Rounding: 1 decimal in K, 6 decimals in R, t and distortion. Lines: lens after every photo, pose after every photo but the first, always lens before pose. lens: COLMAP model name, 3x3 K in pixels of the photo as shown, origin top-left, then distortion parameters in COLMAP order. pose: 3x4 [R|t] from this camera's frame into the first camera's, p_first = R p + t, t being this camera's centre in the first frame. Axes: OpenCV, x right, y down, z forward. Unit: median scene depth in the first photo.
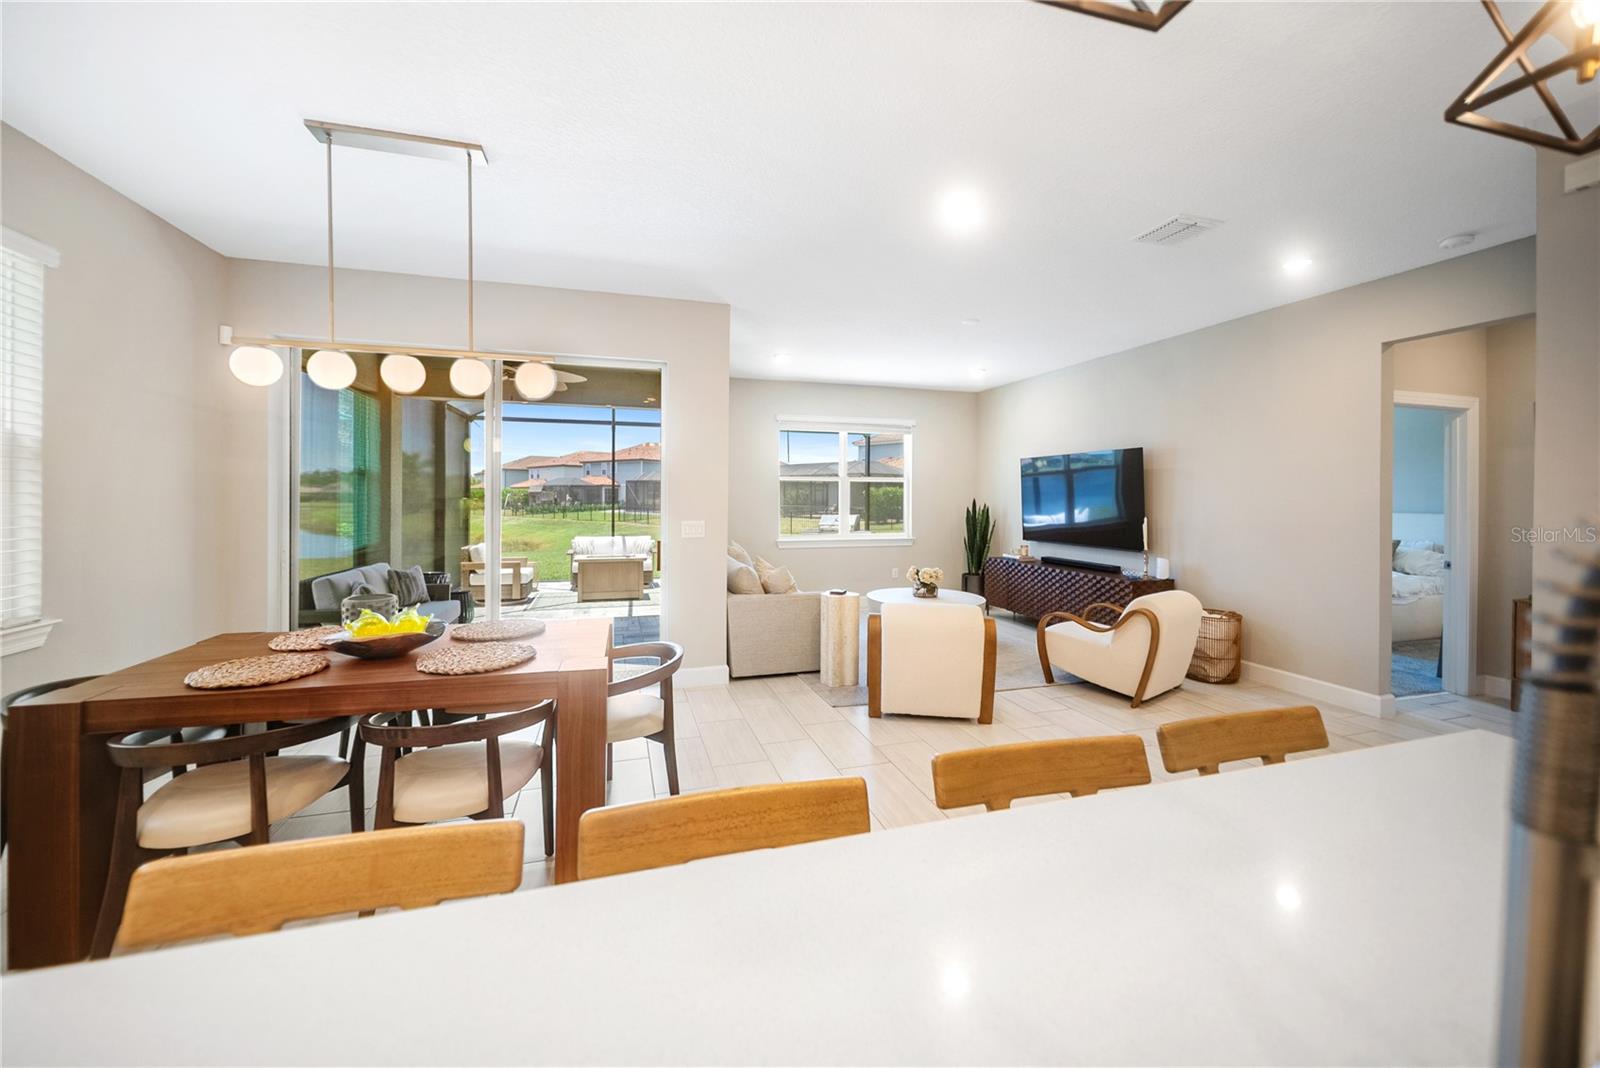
lens RADIAL K [[601.1, 0, 771.9], [0, 601.1, 496.5], [0, 0, 1]] dist [-0.002710, -0.000736]
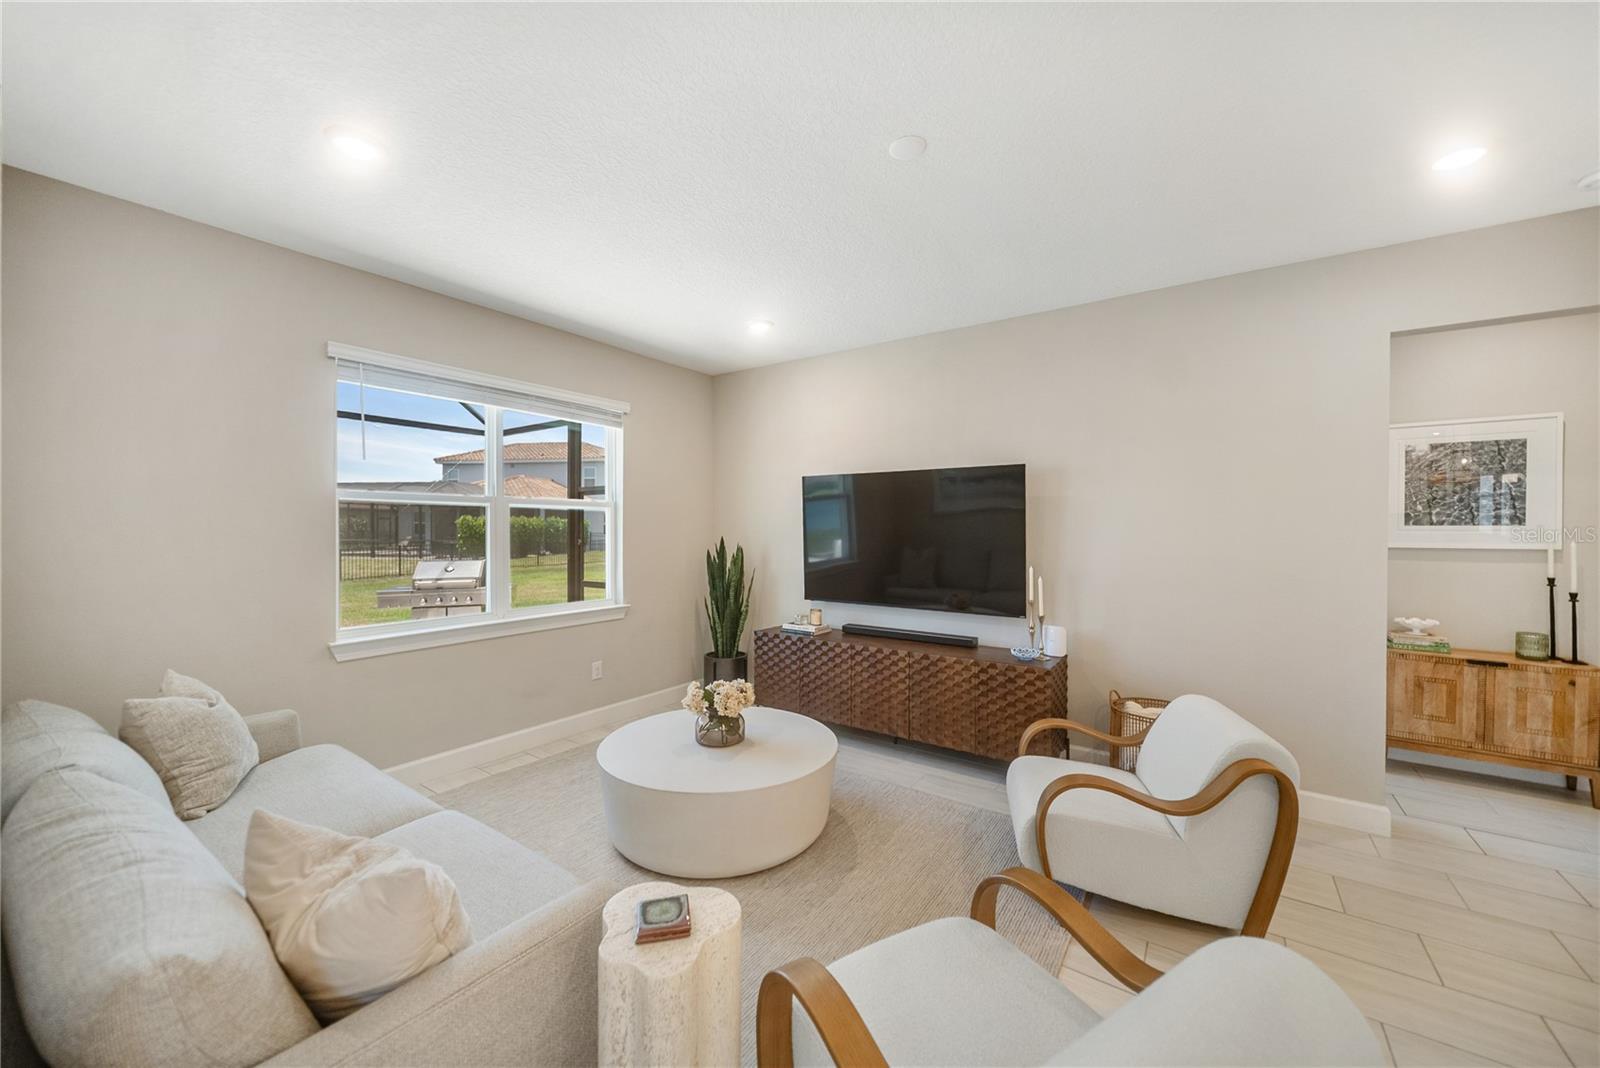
lens RADIAL K [[601.1, 0, 801.3], [0, 601.1, 533.9], [0, 0, 1]] dist [-0.002710, -0.000736]
pose [[0.768617, -0.007792, 0.639662, -0.007684], [-0.000091, 0.999924, 0.012290, -0.007937], [-0.639710, -0.009504, 0.768558, 0.485608]]
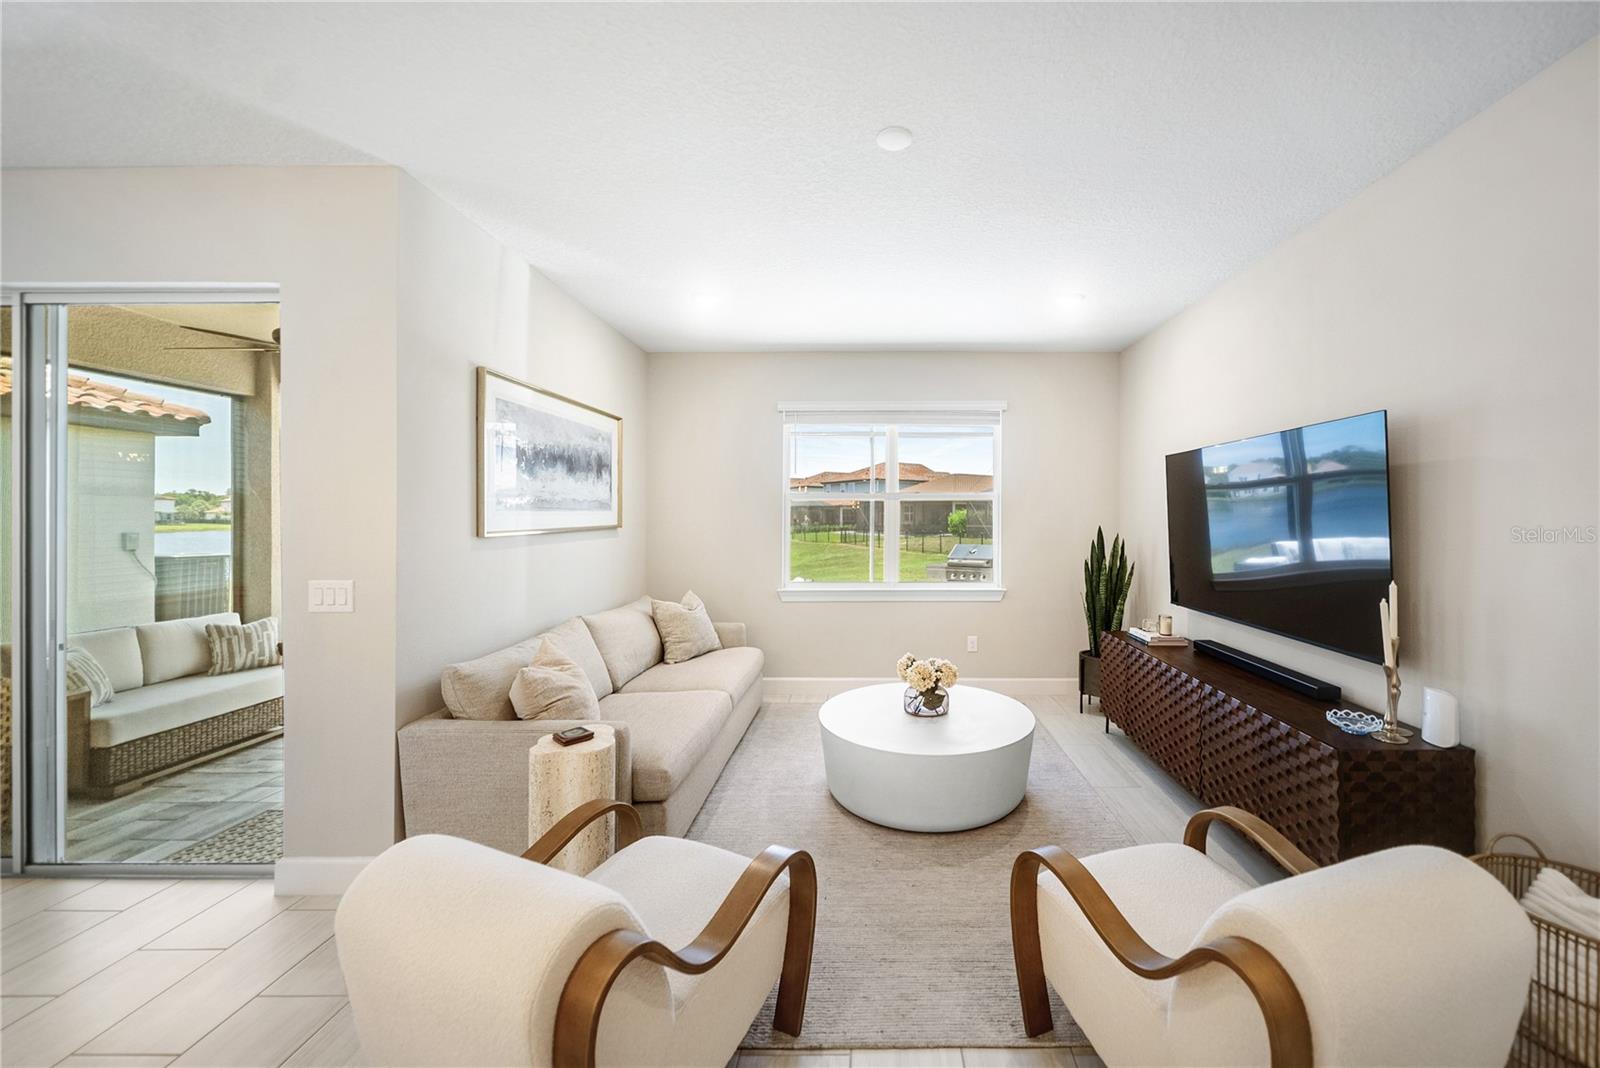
lens RADIAL K [[601.1, 0, 870.7], [0, 601.1, 516.8], [0, 0, 1]] dist [-0.002710, -0.000736]
pose [[0.963914, -0.003967, -0.266183, 0.294692], [0.004403, 0.999990, 0.001041, -0.008522], [0.266176, -0.002176, 0.963922, 0.389381]]
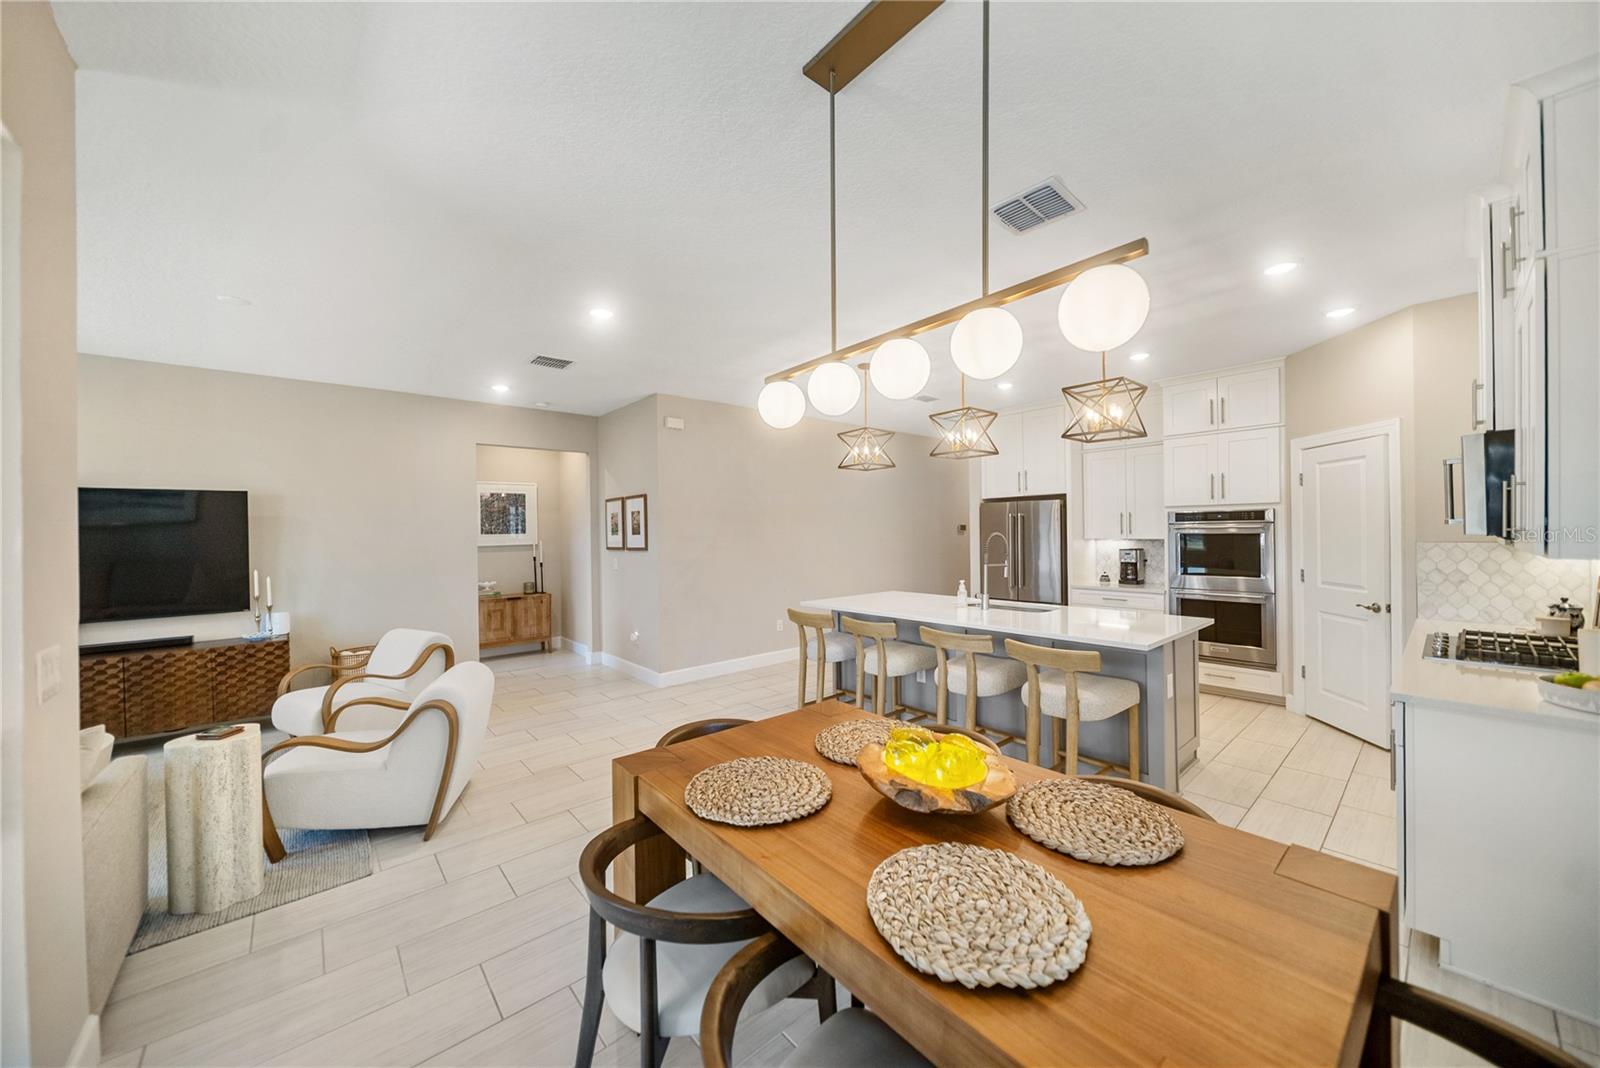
lens RADIAL K [[562.6, 0, 786.1], [0, 562.6, 530.7], [0, 0, 1]] dist [-0.003256, -0.000195]
pose [[-0.413973, 0.004965, 0.910276, -0.342669], [0.015652, 0.999876, 0.001665, -0.009169], [-0.910155, 0.014936, -0.414000, 0.474660]]
